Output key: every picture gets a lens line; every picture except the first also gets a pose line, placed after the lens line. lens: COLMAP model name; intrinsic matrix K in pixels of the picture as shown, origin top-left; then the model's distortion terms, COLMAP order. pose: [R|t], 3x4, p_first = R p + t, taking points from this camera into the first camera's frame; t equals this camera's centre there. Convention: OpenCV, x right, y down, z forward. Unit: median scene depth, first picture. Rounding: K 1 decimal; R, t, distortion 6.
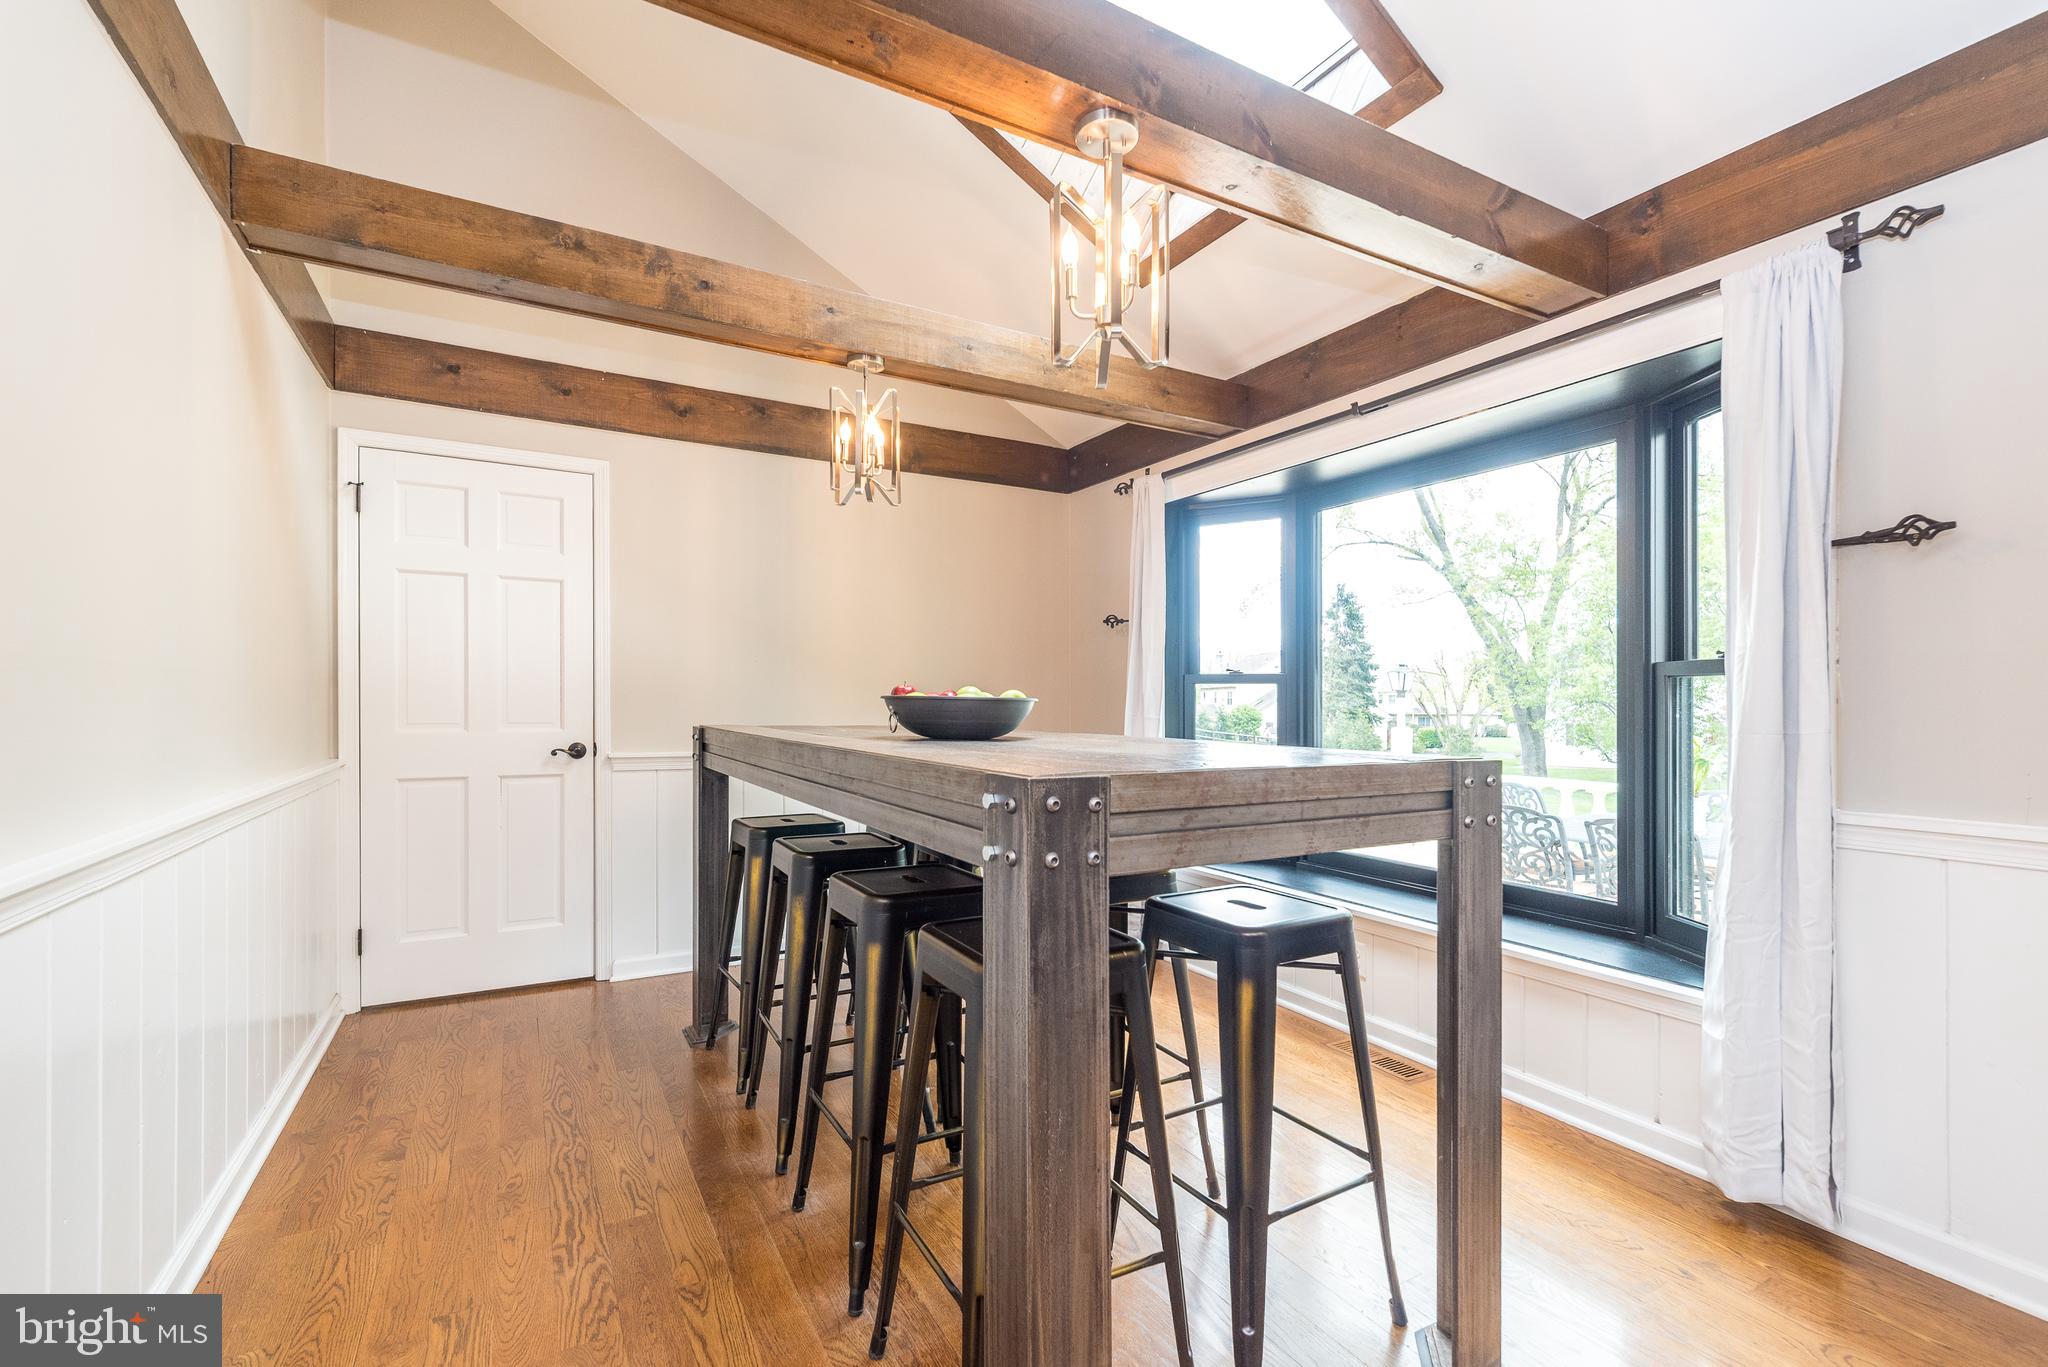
lens RADIAL K [[892.2, 0, 1040.1], [0, 892.2, 681.2], [0, 0, 1]] dist [0.006356, 0.000518]
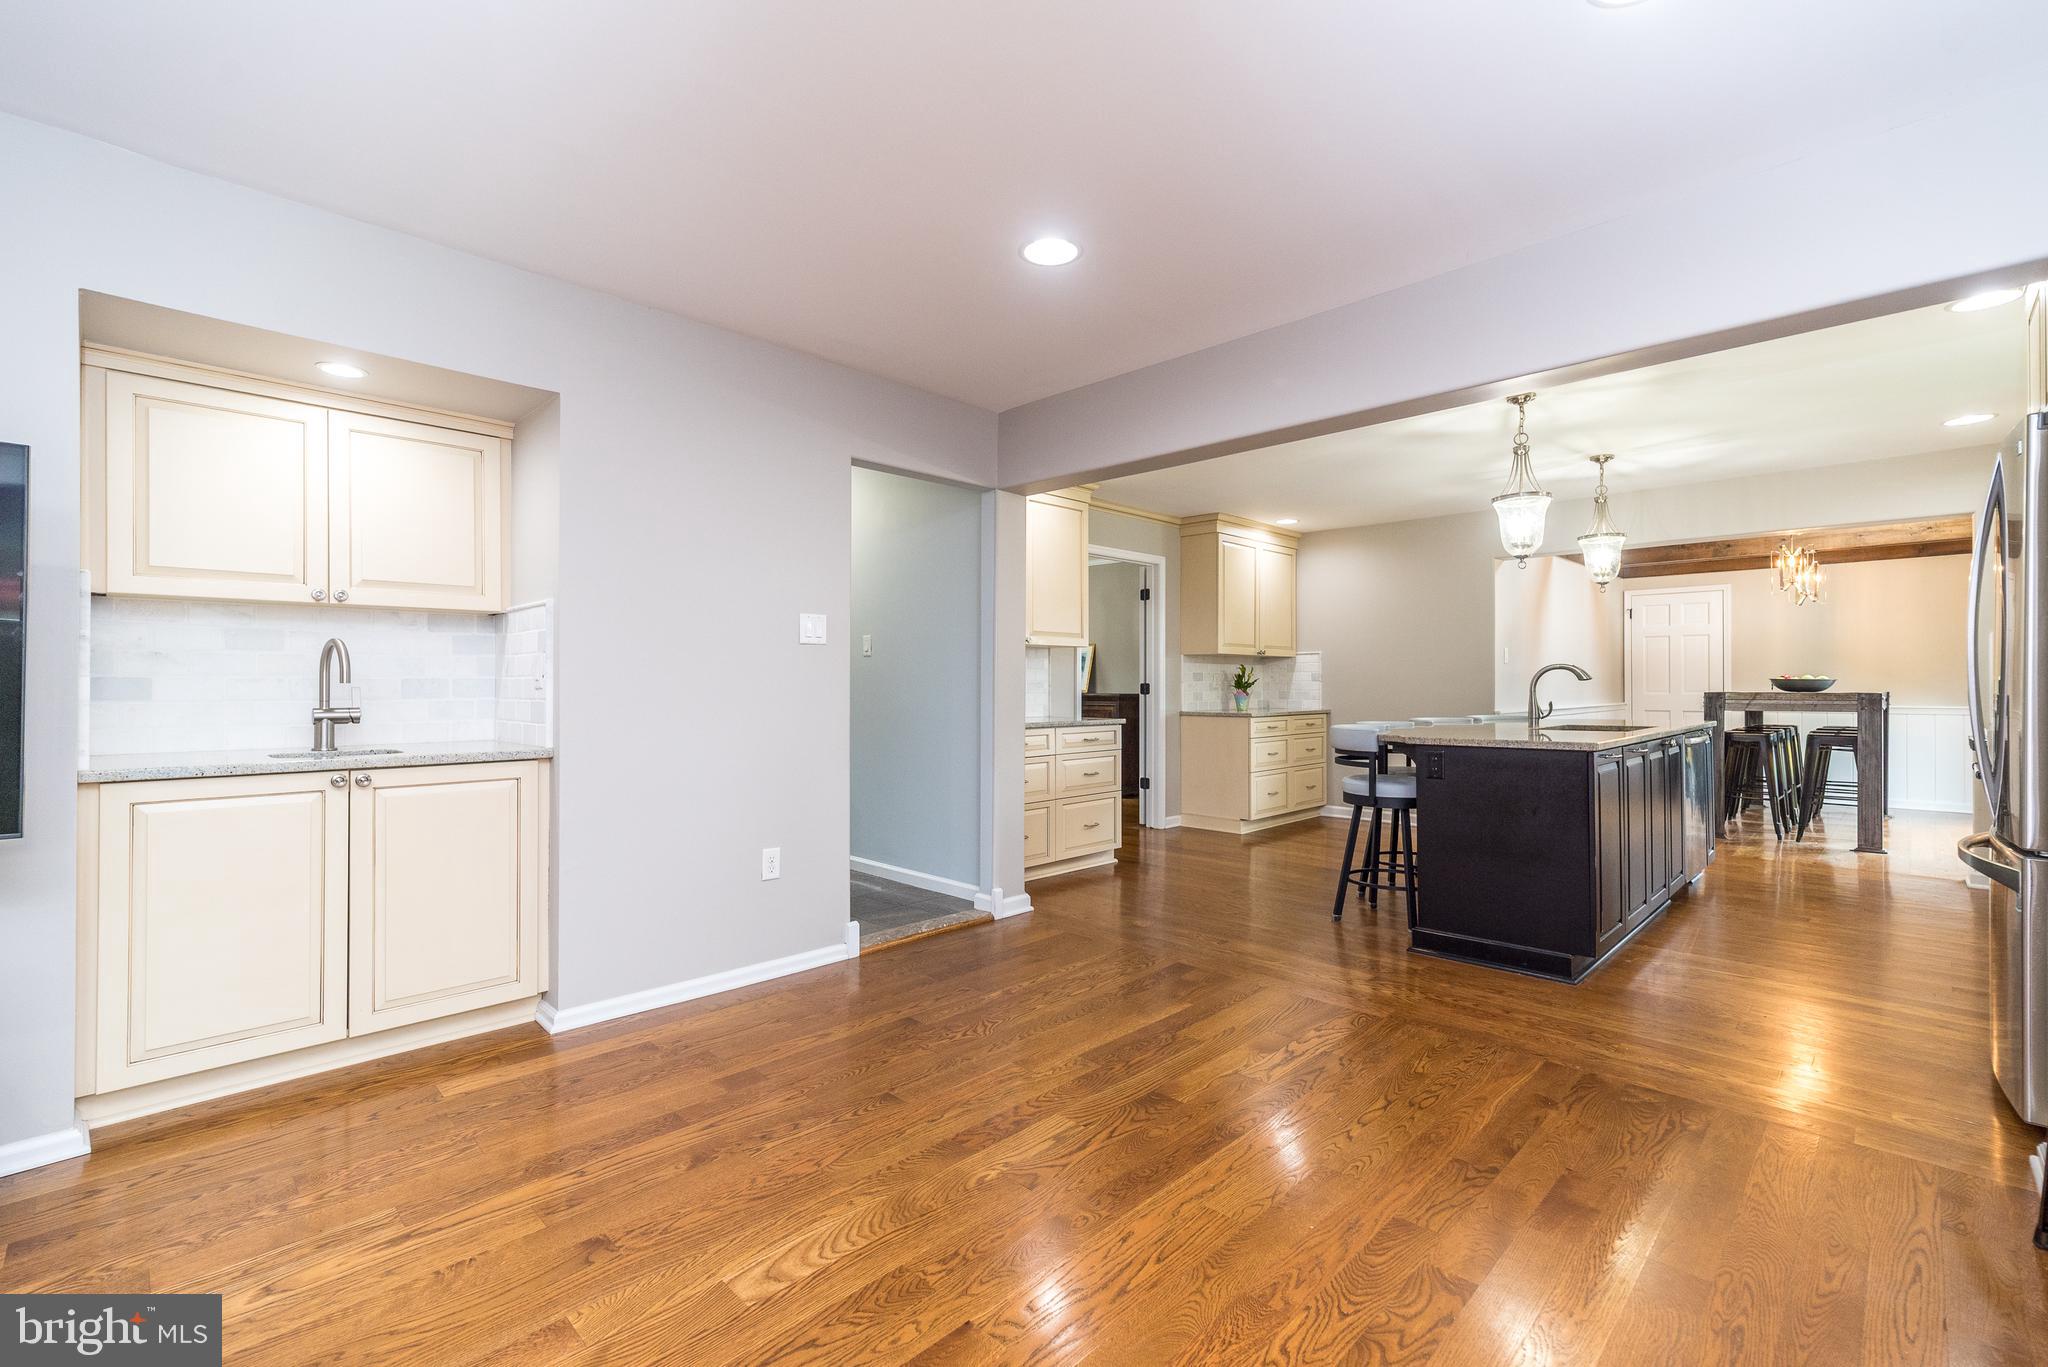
lens RADIAL K [[892.2, 0, 1008.2], [0, 892.2, 689.9], [0, 0, 1]] dist [0.006356, 0.000518]
pose [[0.254301, -0.005703, -0.967108, 1.810181], [0.028281, 0.999599, 0.001542, -0.019374], [0.966712, -0.027743, 0.254360, -2.010233]]
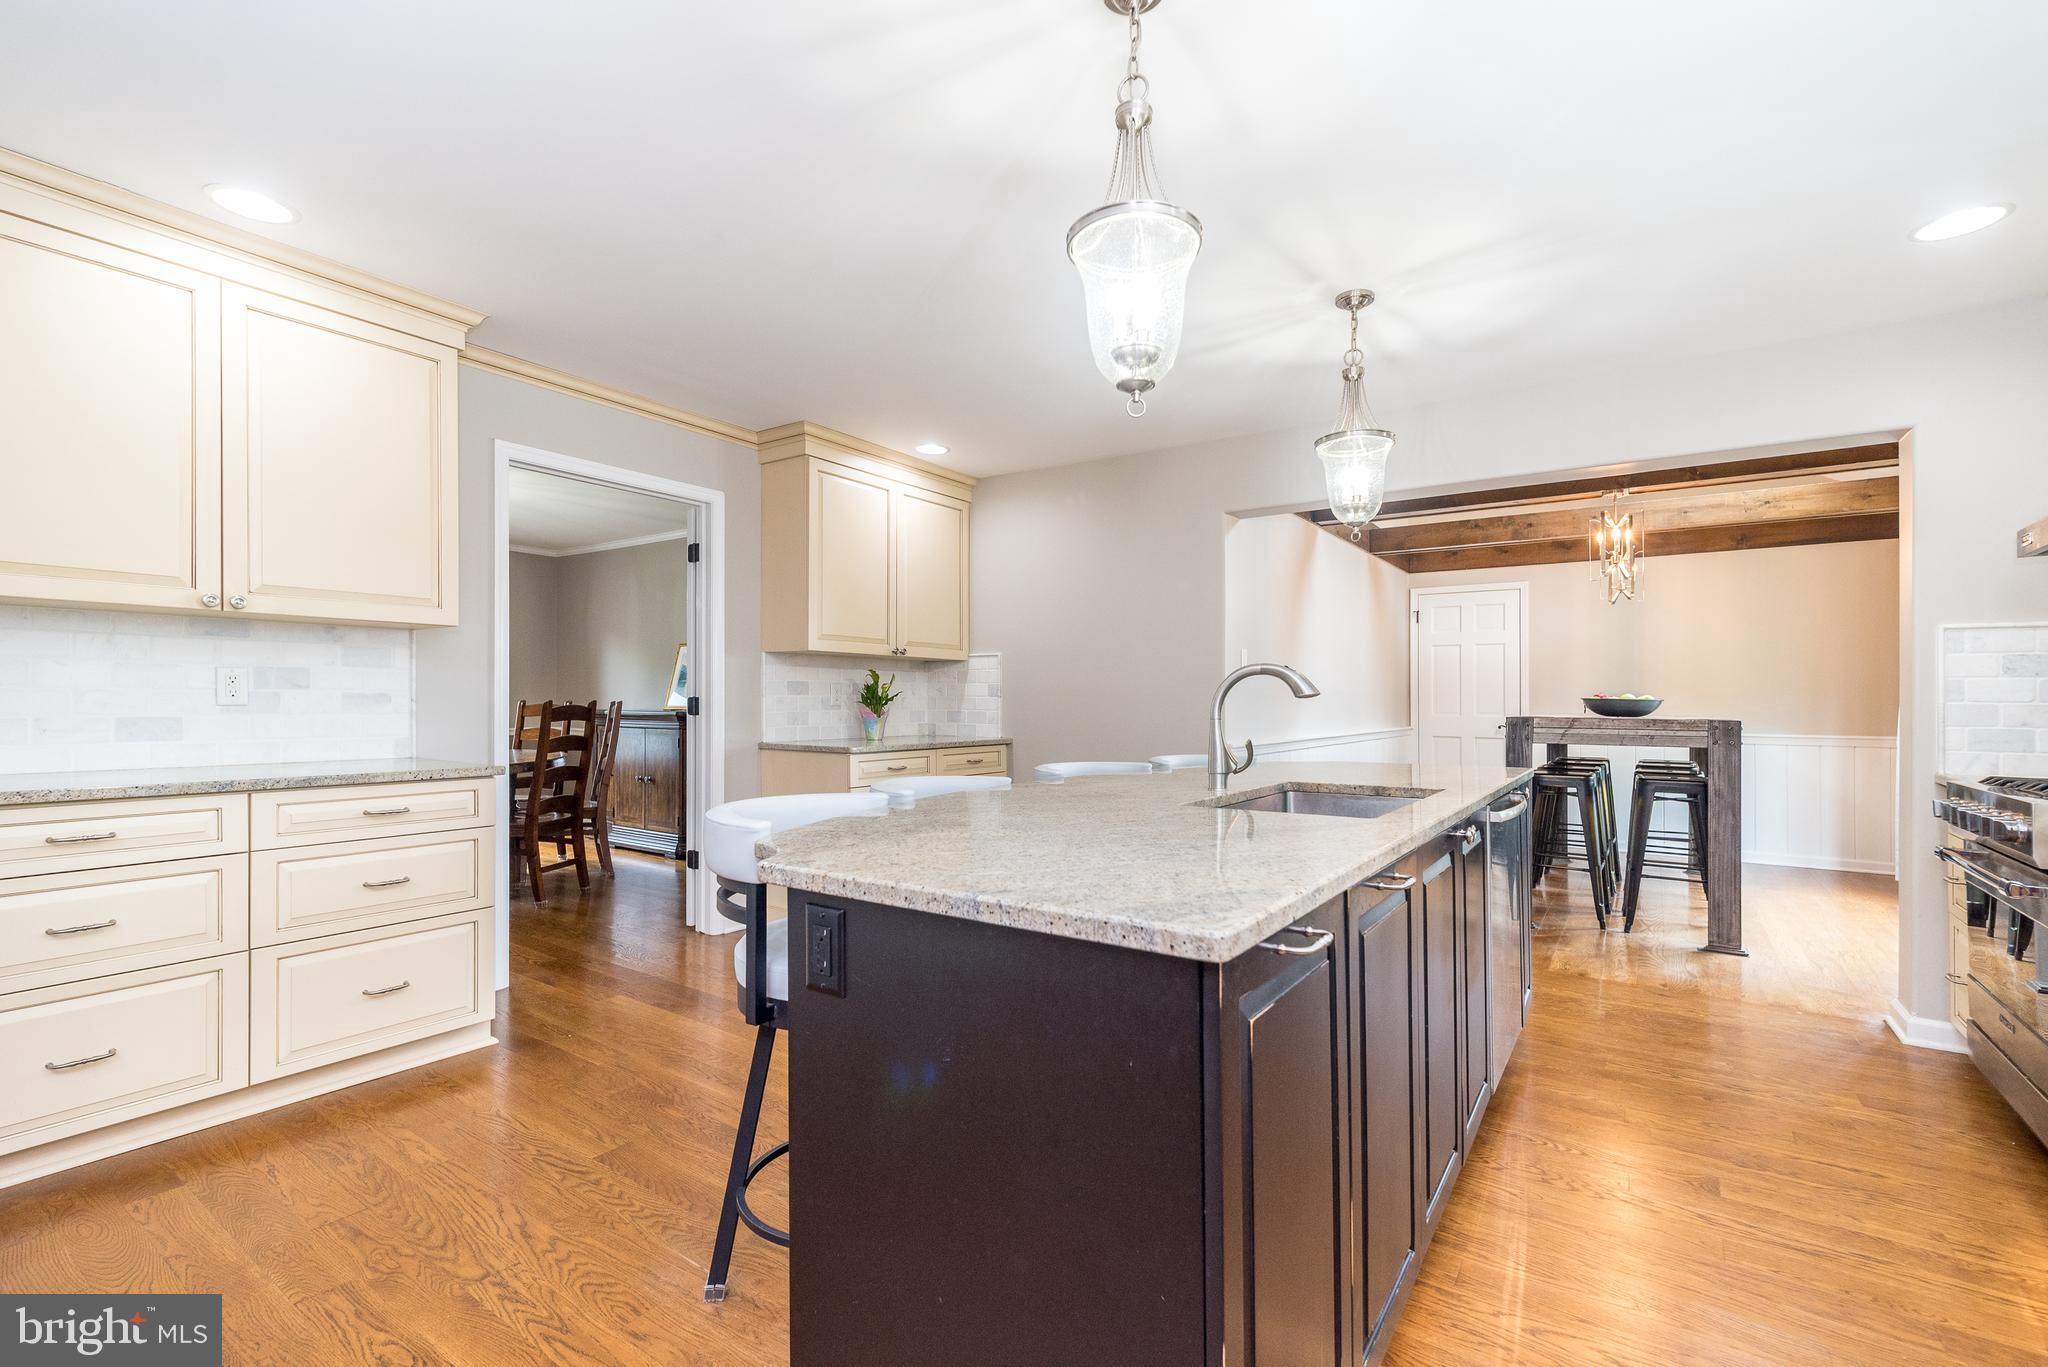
lens RADIAL K [[892.2, 0, 1007.5], [0, 892.2, 697.7], [0, 0, 1]] dist [0.006356, 0.000518]
pose [[0.412895, -0.009919, -0.910725, 1.106500], [0.020173, 0.999795, -0.001743, -0.008318], [0.910555, -0.017652, 0.413010, -1.141552]]
